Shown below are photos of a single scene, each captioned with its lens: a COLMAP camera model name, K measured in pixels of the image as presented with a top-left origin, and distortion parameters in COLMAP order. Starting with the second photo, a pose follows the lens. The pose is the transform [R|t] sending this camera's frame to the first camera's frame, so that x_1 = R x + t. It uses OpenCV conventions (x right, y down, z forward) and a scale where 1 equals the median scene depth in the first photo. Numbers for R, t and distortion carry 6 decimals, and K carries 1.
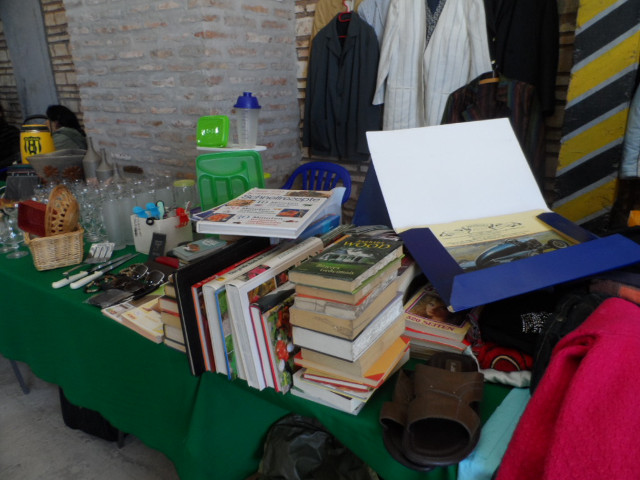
lens RADIAL K [[496.6, 0, 319.5], [0, 496.6, 237.2], [0, 0, 1]] dist [-0.006208, 0.015223]
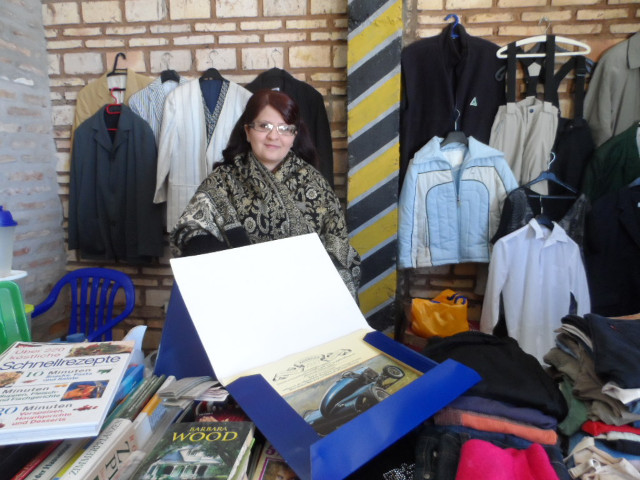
lens RADIAL K [[496.6, 0, 318.0], [0, 496.6, 241.4], [0, 0, 1]] dist [-0.006208, 0.015223]
pose [[0.899393, -0.053355, 0.433873, -0.026348], [0.115117, 0.986399, -0.117329, -0.071116], [-0.421712, 0.155471, 0.893302, 0.085870]]
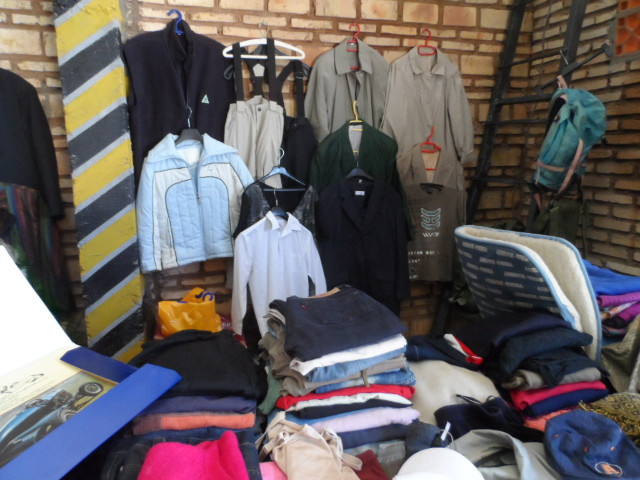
lens RADIAL K [[496.6, 0, 320.0], [0, 496.6, 241.3], [0, 0, 1]] dist [-0.006208, 0.015223]
pose [[0.629532, -0.128184, 0.766327, 0.048194], [0.239932, 0.970165, -0.034822, -0.057707], [-0.739000, 0.205788, 0.641506, 0.039161]]
